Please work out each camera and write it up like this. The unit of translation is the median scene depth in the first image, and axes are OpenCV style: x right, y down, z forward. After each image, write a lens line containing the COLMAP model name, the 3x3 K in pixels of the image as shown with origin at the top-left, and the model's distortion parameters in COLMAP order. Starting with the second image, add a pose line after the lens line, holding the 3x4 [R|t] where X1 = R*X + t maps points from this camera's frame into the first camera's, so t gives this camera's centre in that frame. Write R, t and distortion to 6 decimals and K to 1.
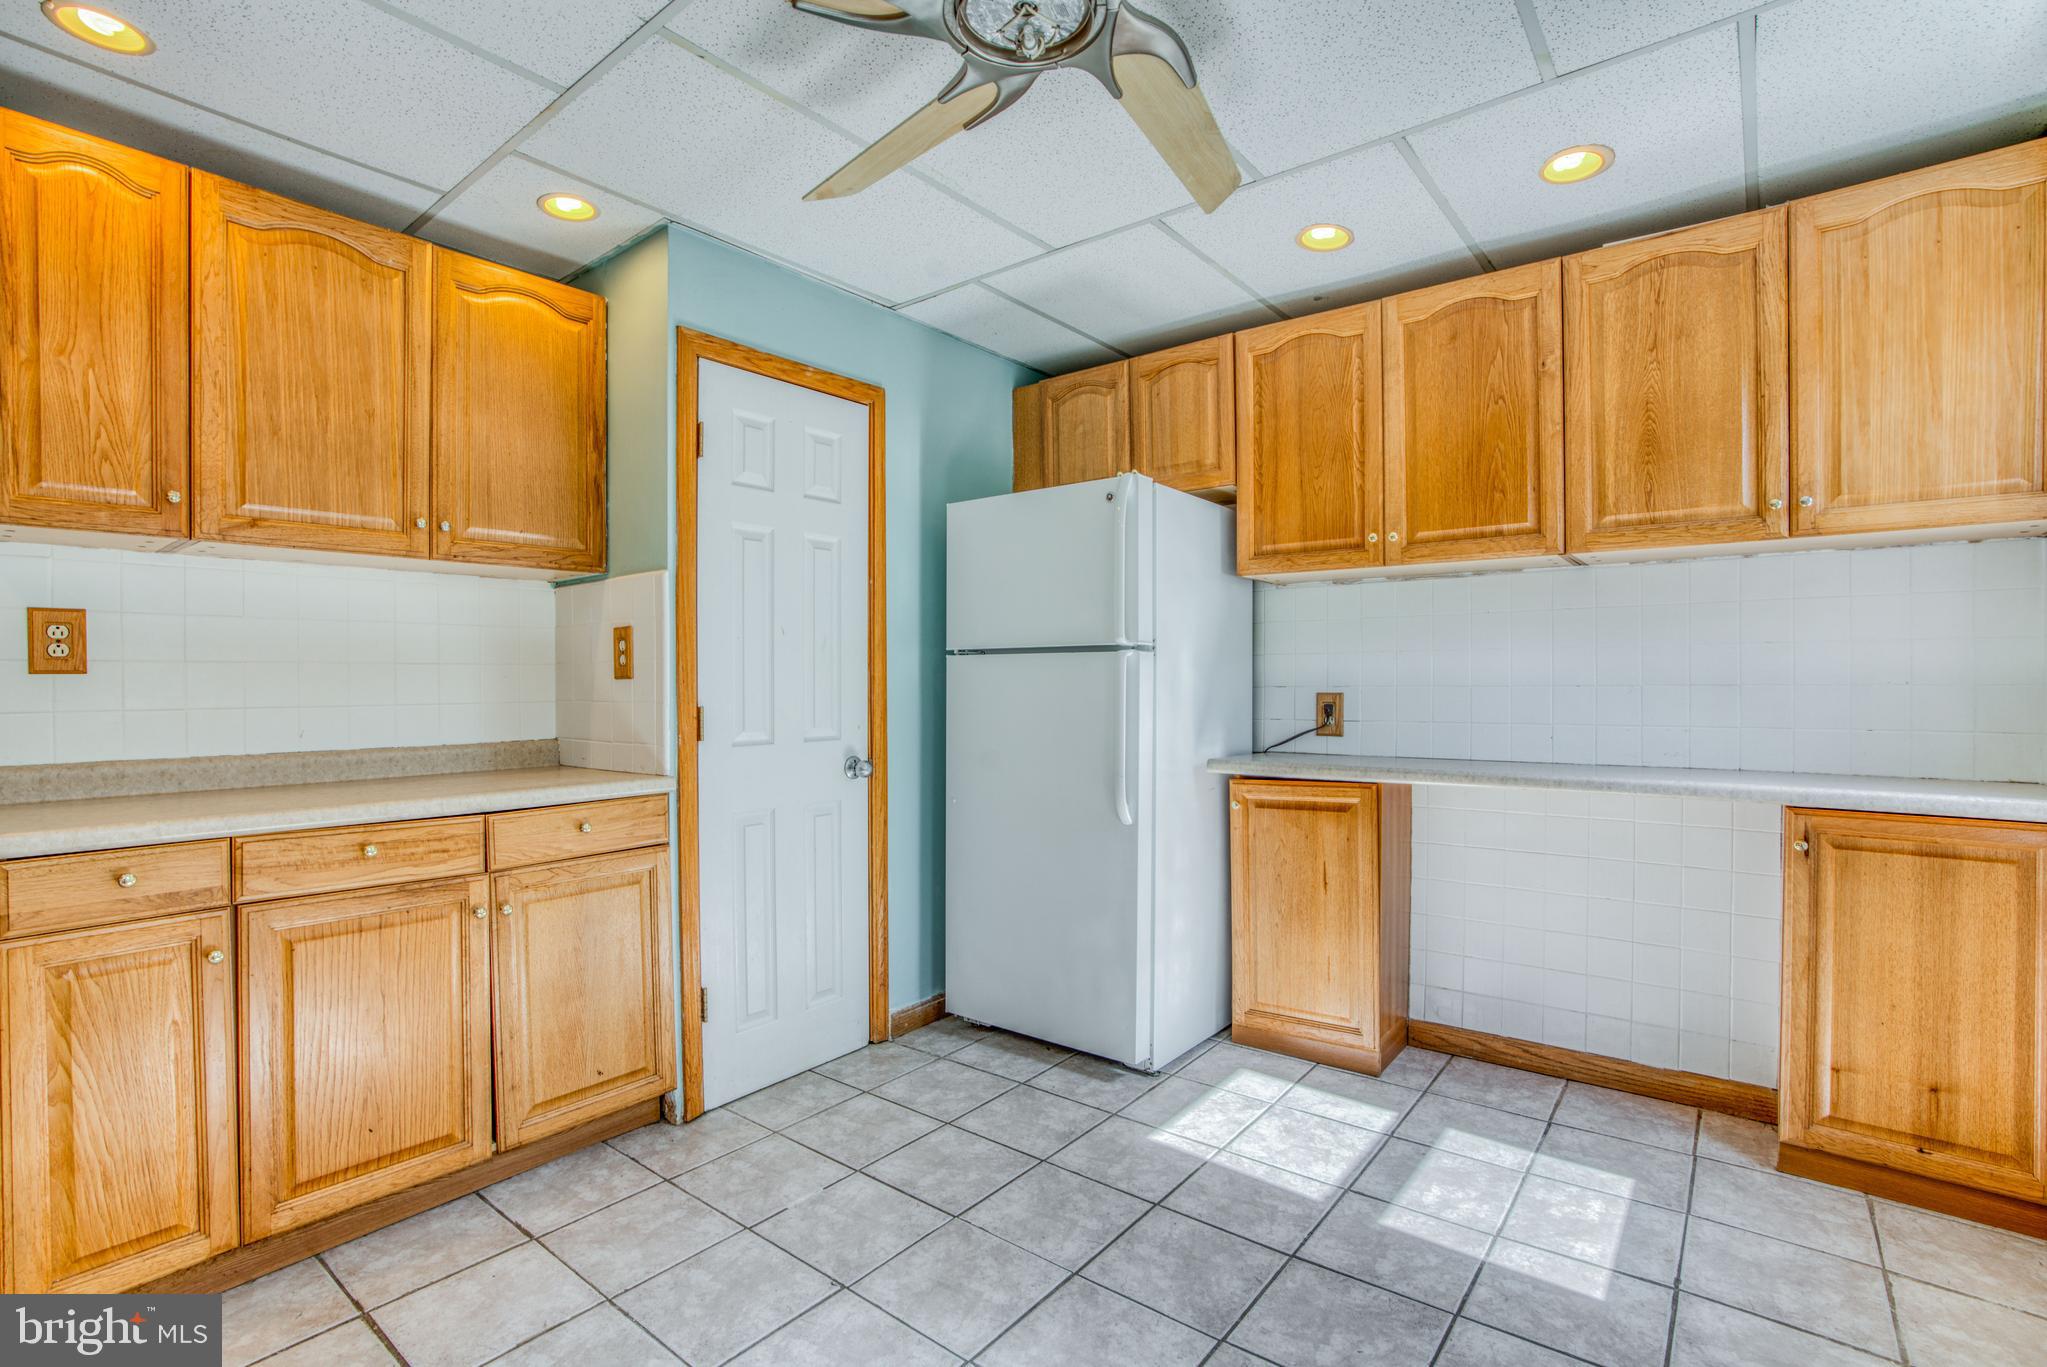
lens RADIAL K [[949.9, 0, 987.5], [0, 949.9, 688.5], [0, 0, 1]] dist [-0.059928, 0.015077]
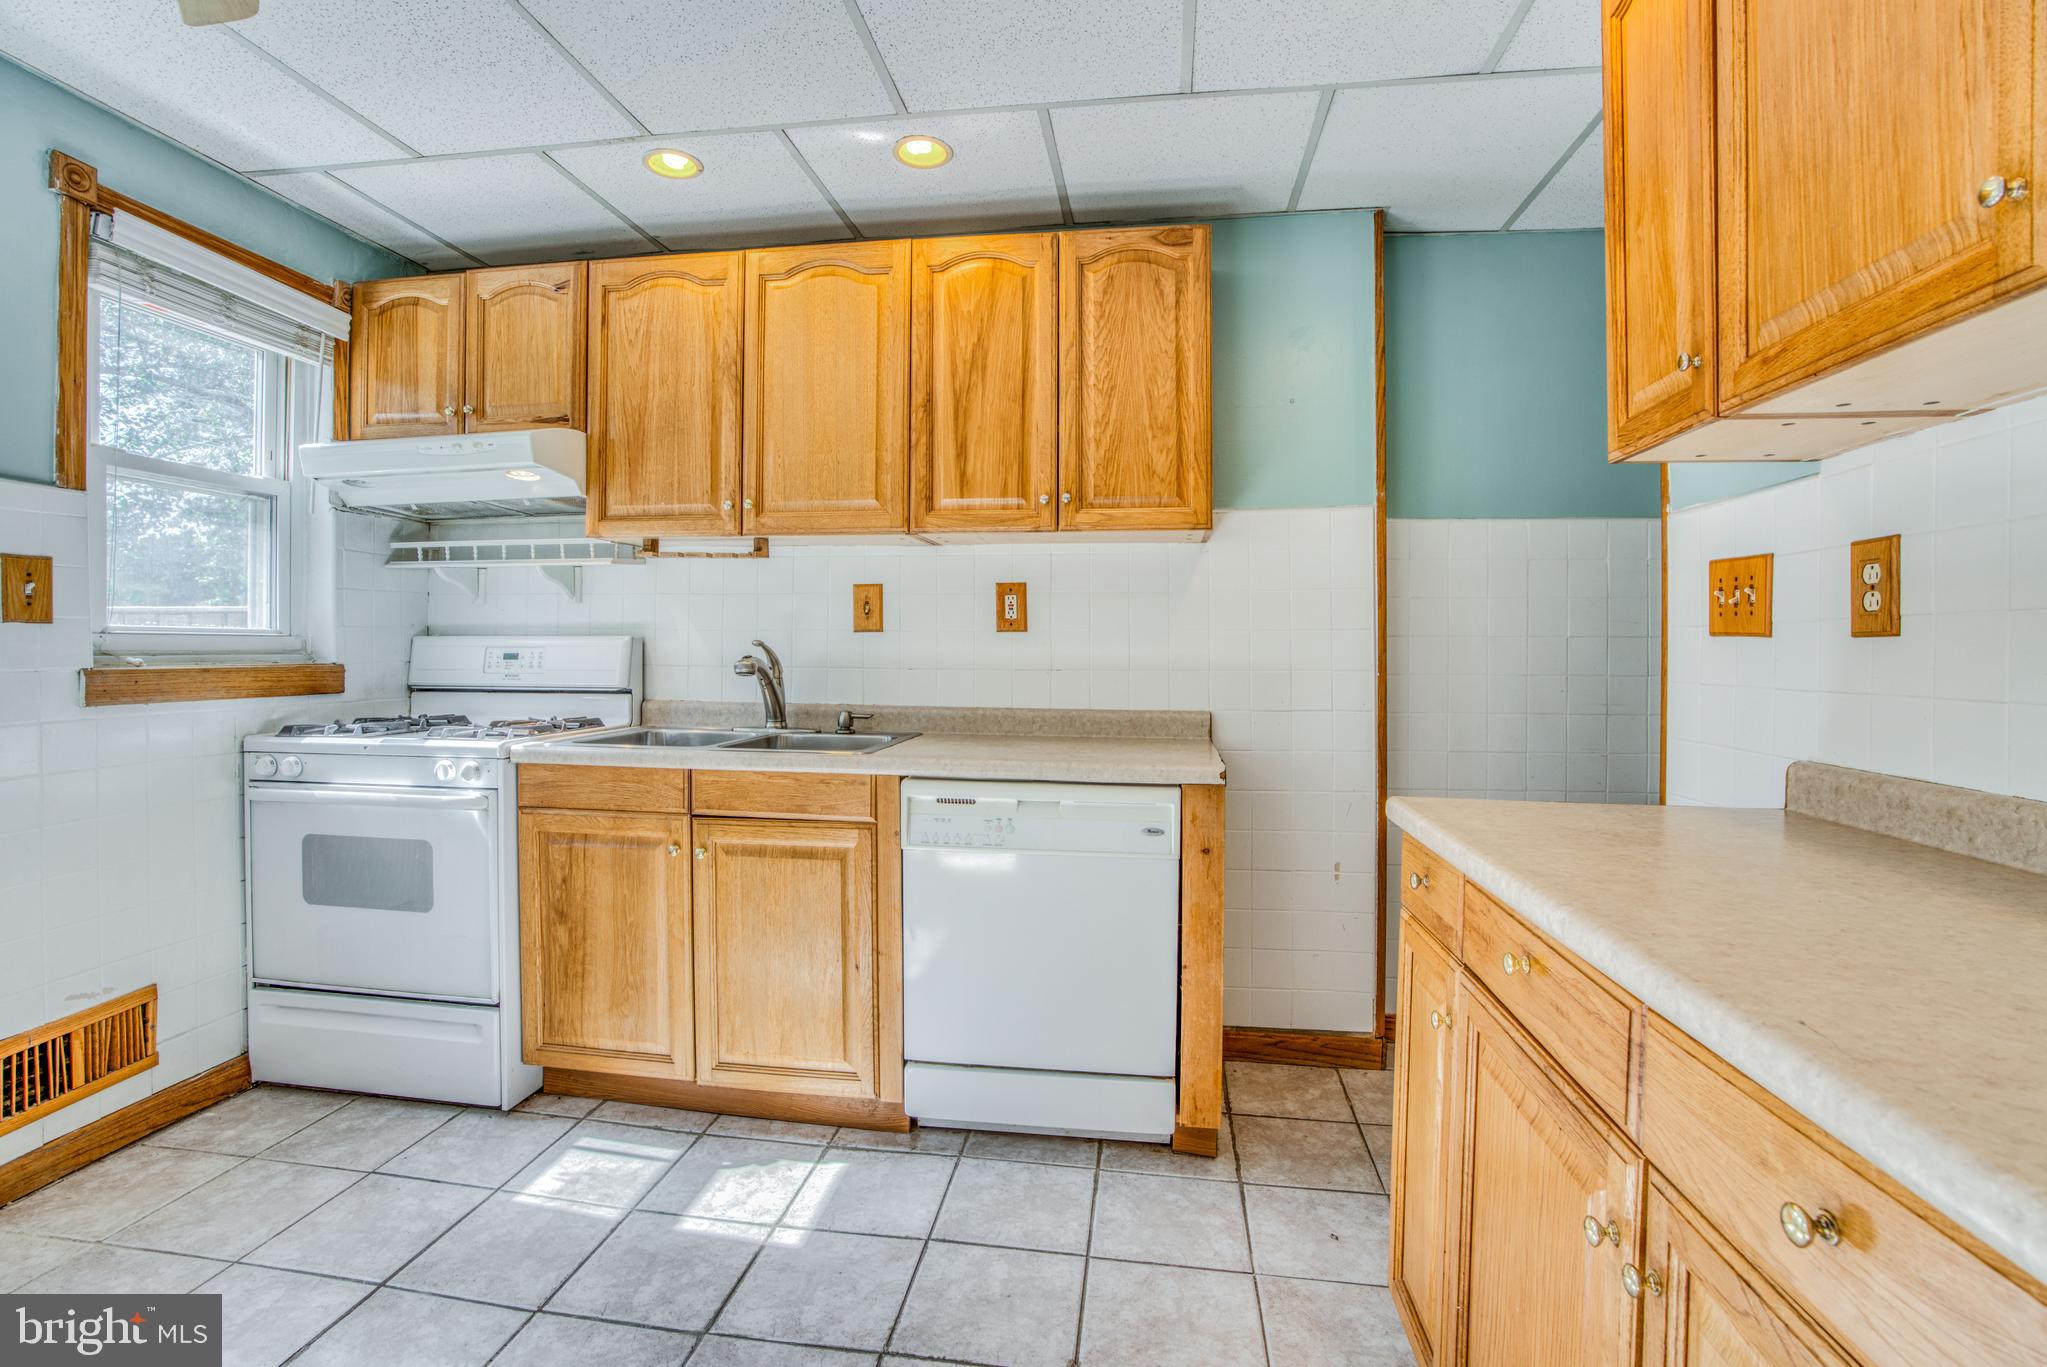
lens RADIAL K [[949.9, 0, 1015.0], [0, 949.9, 647.3], [0, 0, 1]] dist [-0.059928, 0.015077]
pose [[-0.854468, -0.000404, -0.519503, -0.128646], [-0.006149, 0.999937, 0.009337, -0.009691], [0.519467, 0.011173, -0.854418, 1.140117]]
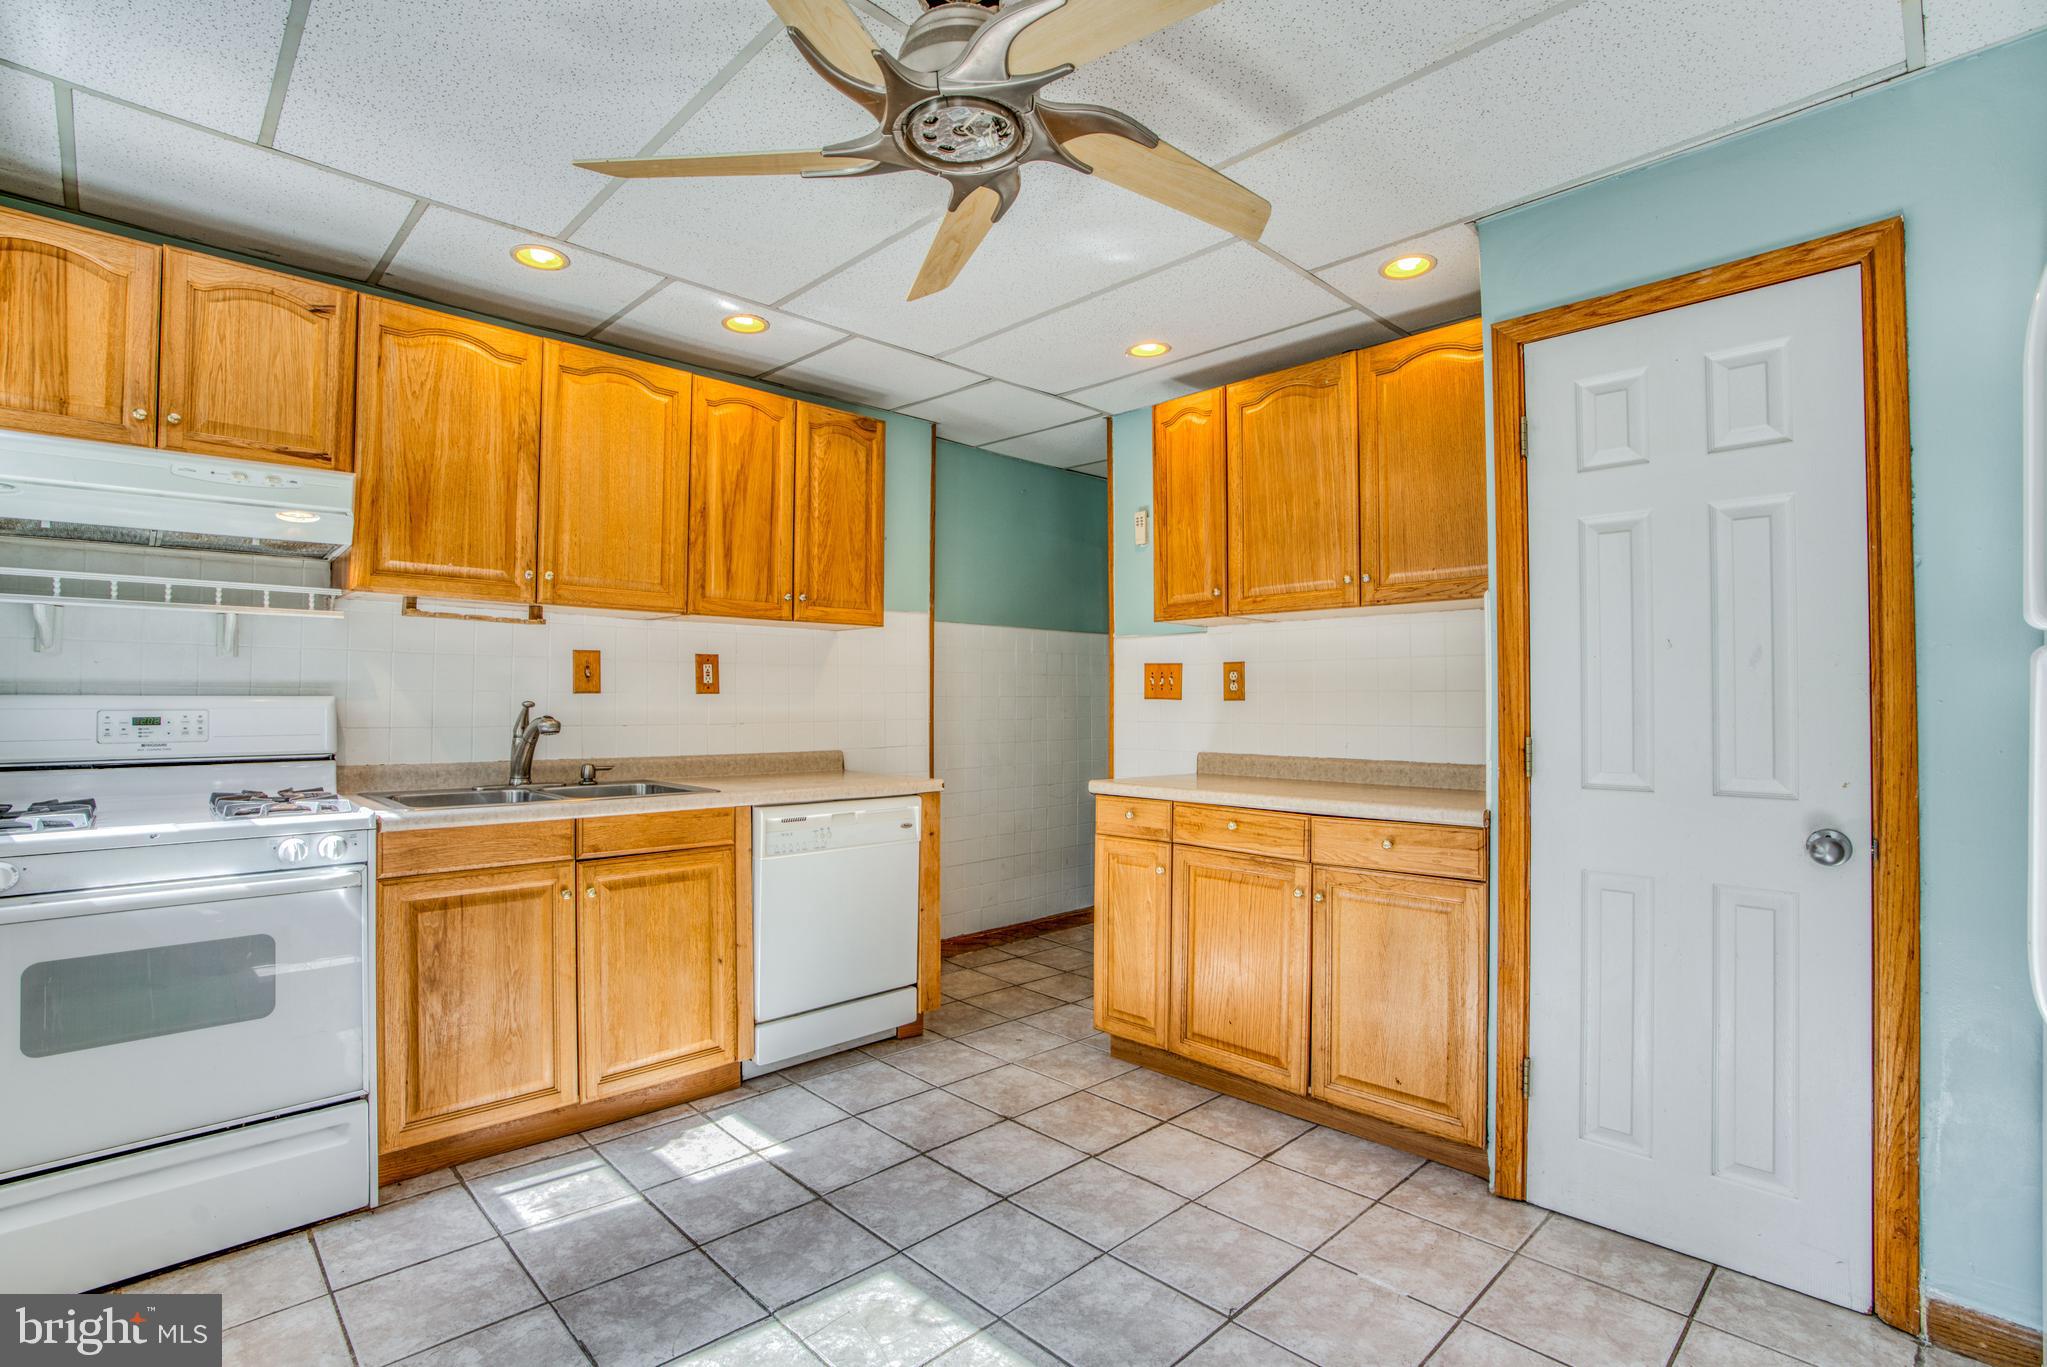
lens RADIAL K [[949.9, 0, 1003.5], [0, 949.9, 683.7], [0, 0, 1]] dist [-0.059928, 0.015077]
pose [[-0.119798, -0.014769, -0.992688, 0.720731], [-0.008868, 0.999865, -0.013805, -0.017518], [0.992759, 0.007149, -0.119913, 0.719589]]
